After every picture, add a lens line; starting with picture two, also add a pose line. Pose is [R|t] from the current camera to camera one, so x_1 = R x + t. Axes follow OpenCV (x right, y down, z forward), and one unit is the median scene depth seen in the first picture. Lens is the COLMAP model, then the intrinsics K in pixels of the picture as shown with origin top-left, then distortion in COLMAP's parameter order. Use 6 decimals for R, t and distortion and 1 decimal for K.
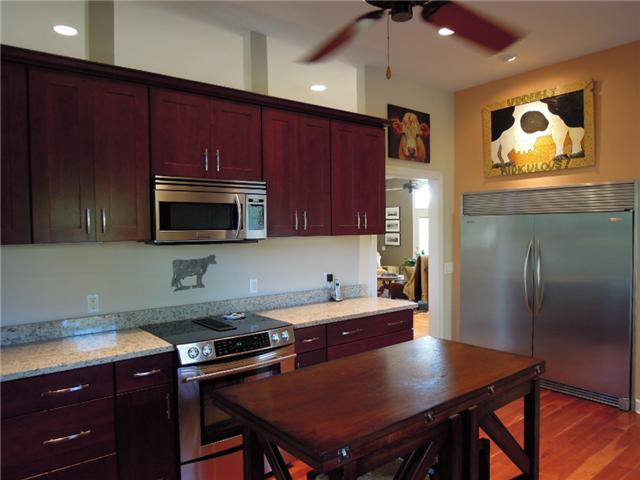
lens RADIAL K [[462.0, 0, 320.6], [0, 462.0, 239.3], [0, 0, 1]] dist [0.001965, -0.000169]
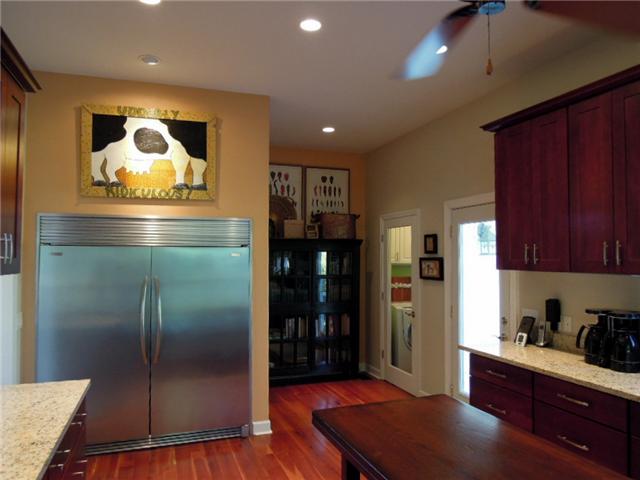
lens RADIAL K [[485.8, 0, 321.5], [0, 485.8, 243.1], [0, 0, 1]] dist [0.015622, 0.003516]
pose [[0.334902, 0.041469, 0.941340, -0.299385], [0.022531, 0.998393, -0.051999, -0.005777], [-0.941984, 0.038624, 0.333429, 0.401946]]
